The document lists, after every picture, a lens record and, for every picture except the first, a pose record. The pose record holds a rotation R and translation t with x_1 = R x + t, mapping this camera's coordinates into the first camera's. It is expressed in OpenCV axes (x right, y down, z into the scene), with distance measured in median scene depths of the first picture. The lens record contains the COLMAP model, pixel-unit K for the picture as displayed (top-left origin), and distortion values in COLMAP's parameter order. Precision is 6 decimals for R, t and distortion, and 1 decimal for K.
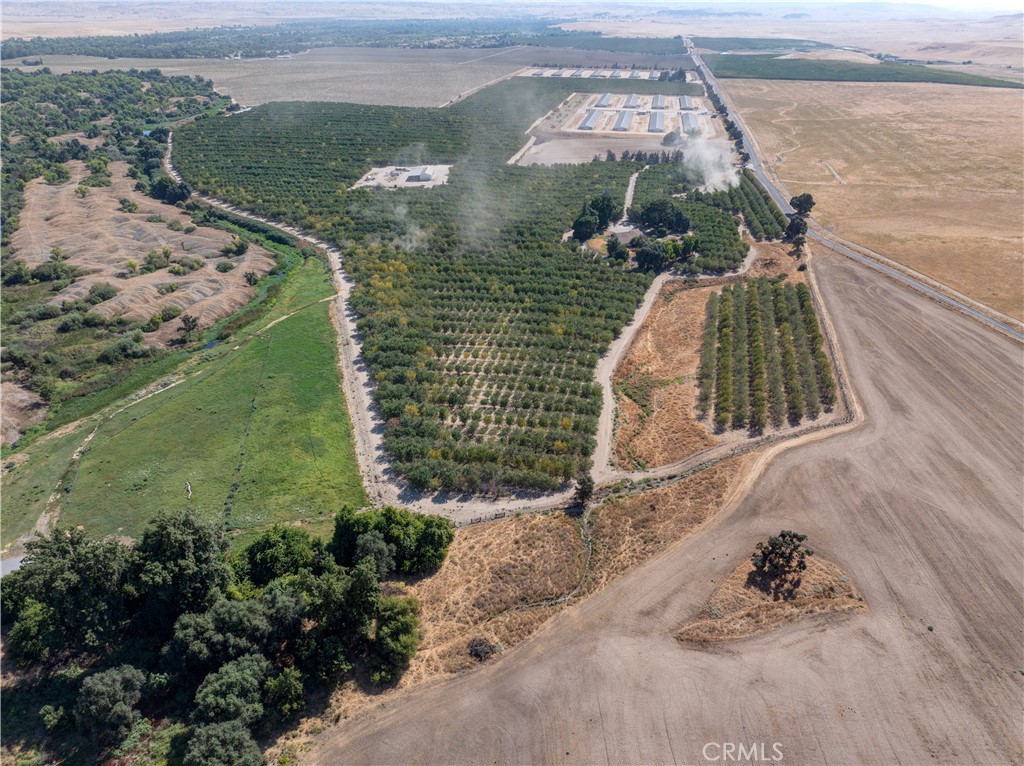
lens RADIAL K [[718.7, 0, 516.1], [0, 718.7, 383.0], [0, 0, 1]] dist [-0.036424, -0.002556]
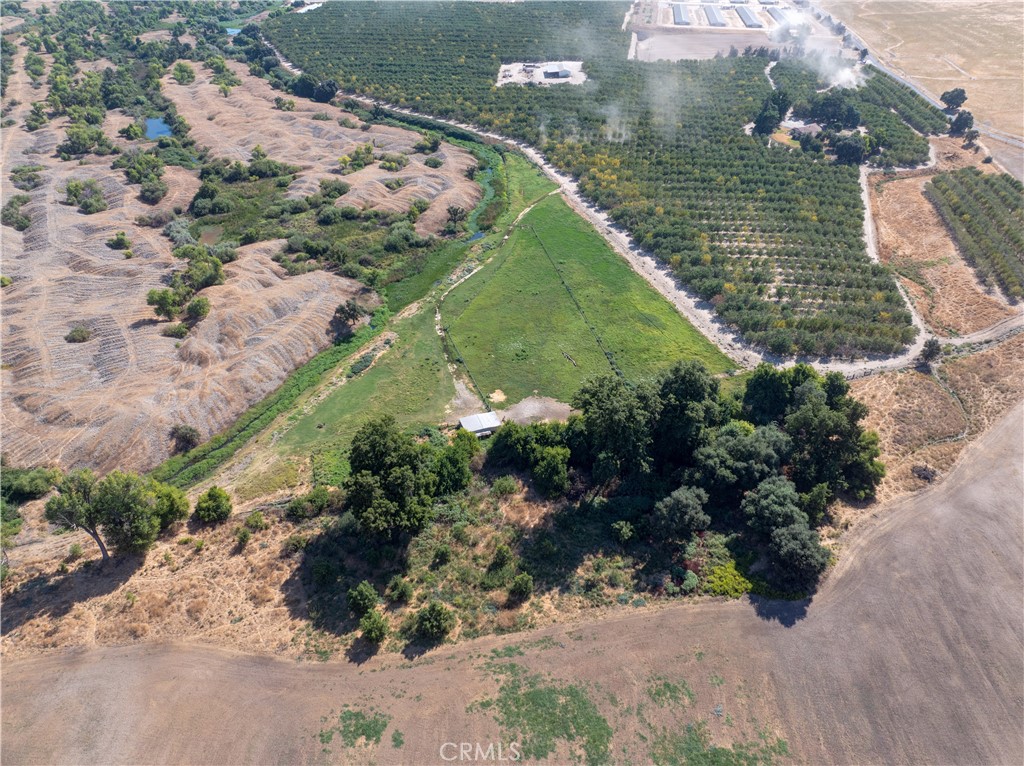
lens RADIAL K [[718.7, 0, 516.1], [0, 718.7, 383.0], [0, 0, 1]] dist [-0.036424, -0.002556]
pose [[0.999796, -0.015406, 0.013078, -0.373313], [0.013687, 0.992360, 0.122618, 0.033114], [-0.014867, -0.122414, 0.992368, -0.075755]]
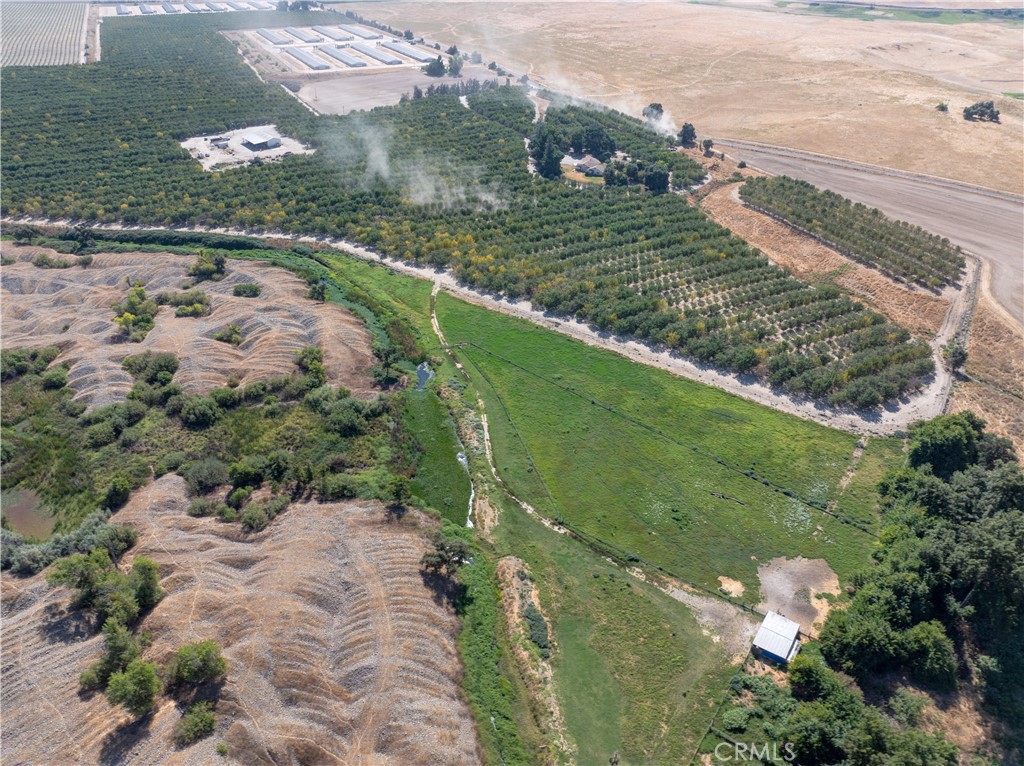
lens RADIAL K [[718.7, 0, 516.1], [0, 718.7, 383.0], [0, 0, 1]] dist [-0.036424, -0.002556]
pose [[0.796429, -0.322317, 0.511677, -0.730119], [0.275059, 0.946607, 0.168159, -0.143767], [-0.538557, 0.006815, 0.842561, 0.250432]]
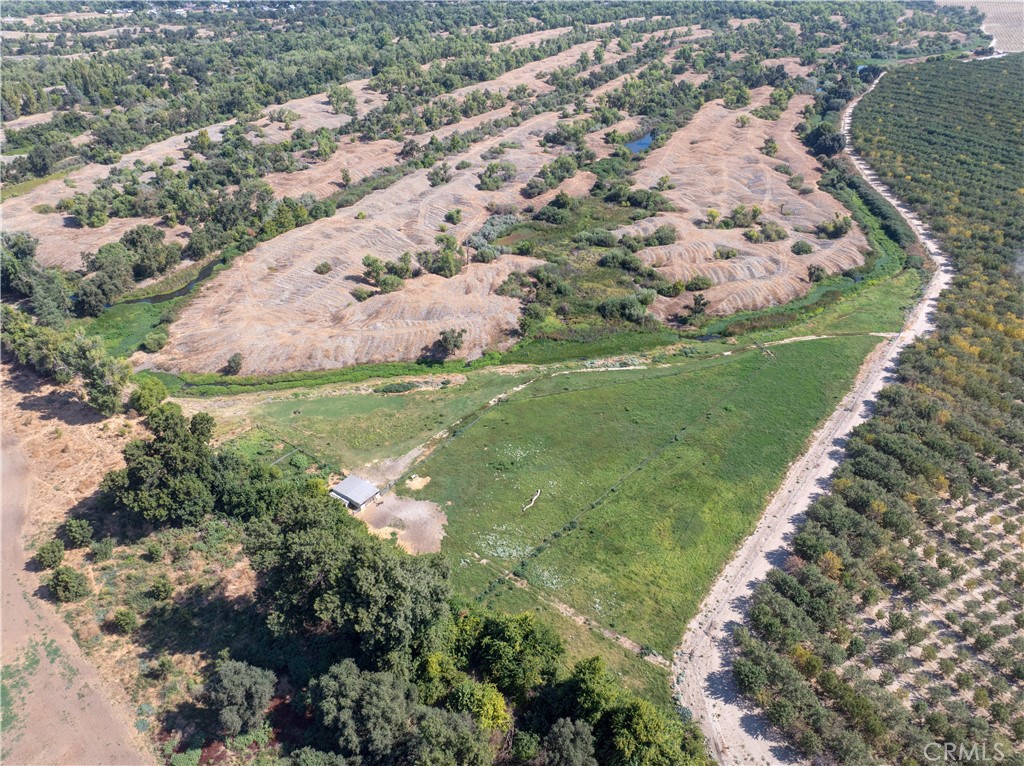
lens RADIAL K [[718.7, 0, 516.1], [0, 718.7, 383.0], [0, 0, 1]] dist [-0.036424, -0.002556]
pose [[0.585443, 0.428905, -0.687966, 0.049930], [-0.367137, 0.896853, 0.246708, -0.126578], [0.722819, 0.108144, 0.682523, 0.244728]]
